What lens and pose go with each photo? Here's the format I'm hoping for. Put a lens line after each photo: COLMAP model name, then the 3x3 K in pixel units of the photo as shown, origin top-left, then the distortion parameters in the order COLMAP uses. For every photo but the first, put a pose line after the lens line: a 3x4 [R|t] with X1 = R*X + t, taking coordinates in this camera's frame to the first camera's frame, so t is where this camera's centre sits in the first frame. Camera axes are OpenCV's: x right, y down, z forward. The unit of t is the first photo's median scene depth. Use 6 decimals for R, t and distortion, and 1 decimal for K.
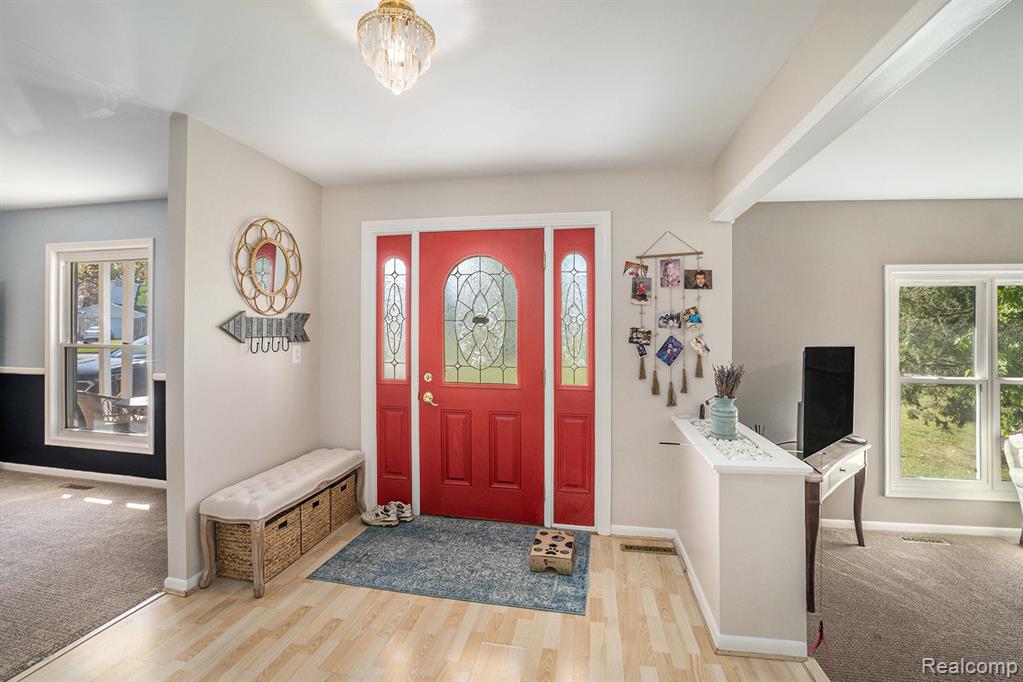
lens RADIAL K [[450.2, 0, 519.8], [0, 450.2, 322.3], [0, 0, 1]] dist [-0.078073, 0.017033]
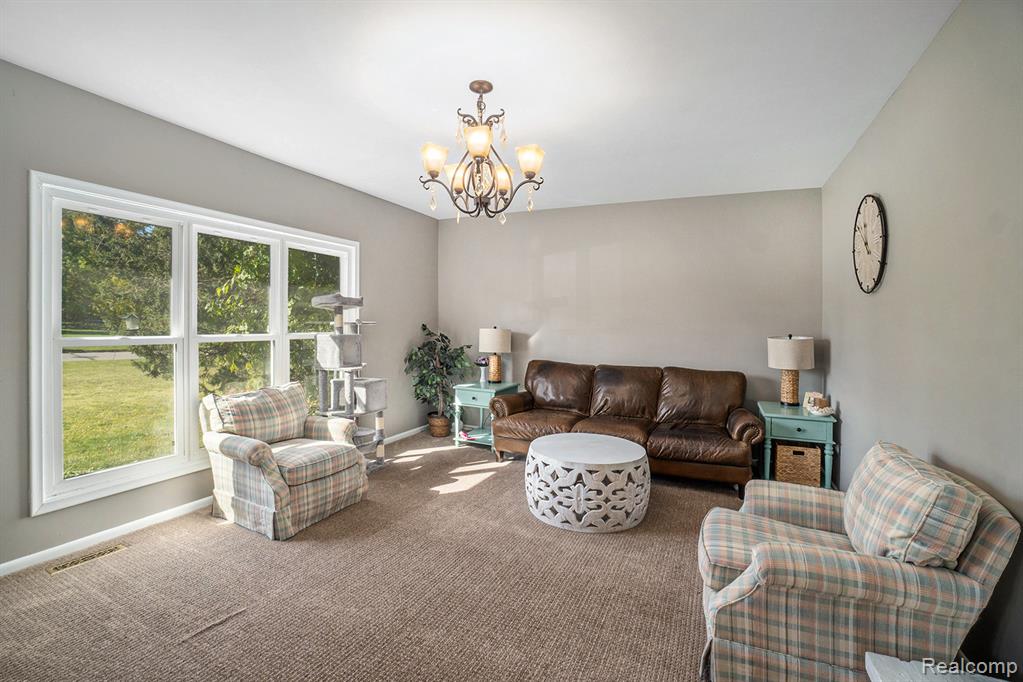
lens RADIAL K [[450.2, 0, 519.8], [0, 450.2, 322.3], [0, 0, 1]] dist [-0.078073, 0.017033]
pose [[0.233624, -0.011455, 0.972259, 0.296248], [-0.032970, 0.999262, 0.019696, 0.046961], [-0.971768, -0.036657, 0.233074, 0.077176]]
